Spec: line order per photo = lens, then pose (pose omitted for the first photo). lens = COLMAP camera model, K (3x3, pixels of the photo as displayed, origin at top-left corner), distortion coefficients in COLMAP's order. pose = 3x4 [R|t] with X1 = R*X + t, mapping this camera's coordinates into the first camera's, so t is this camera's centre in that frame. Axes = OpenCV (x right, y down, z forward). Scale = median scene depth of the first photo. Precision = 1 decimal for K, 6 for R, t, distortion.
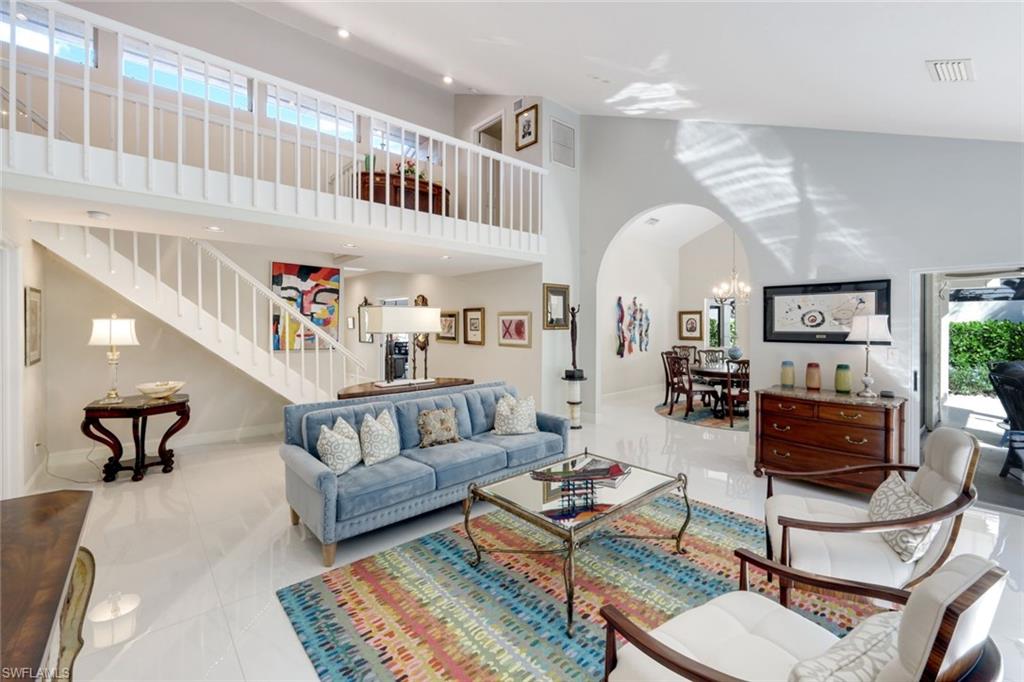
lens RADIAL K [[415.0, 0, 513.7], [0, 415.0, 327.6], [0, 0, 1]] dist [-0.000339, -0.000261]
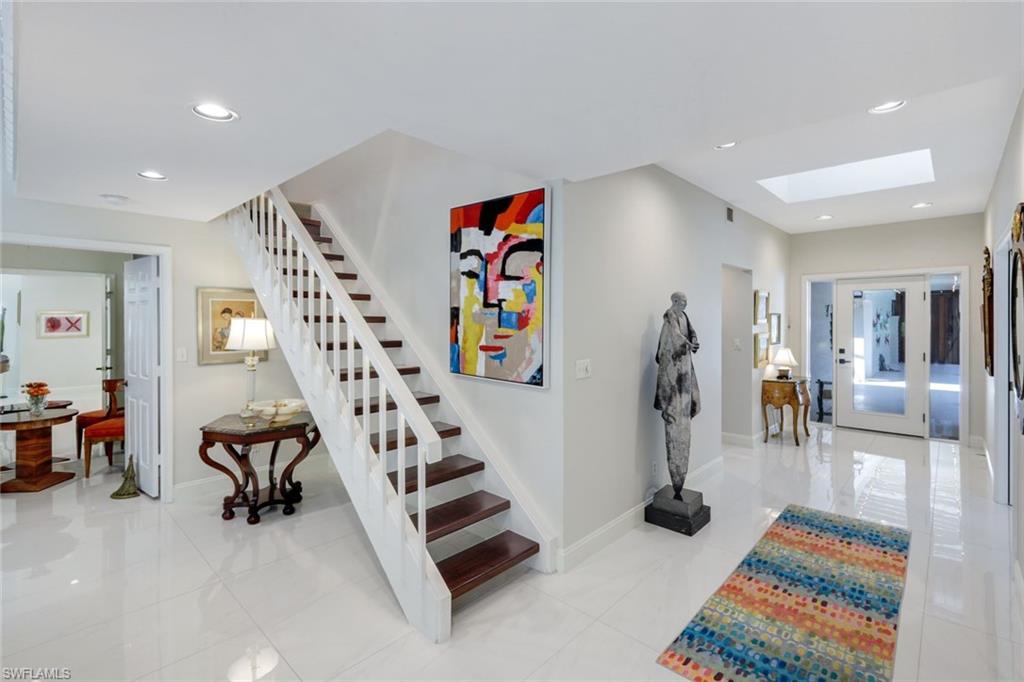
lens RADIAL K [[474.3, 0, 512.0], [0, 474.3, 320.5], [0, 0, 1]] dist [-0.002094, -0.000713]
pose [[0.104088, -0.000896, -0.994568, 0.037898], [-0.004913, 0.999987, -0.001415, -0.012474], [0.994556, 0.005034, 0.104083, 0.966431]]
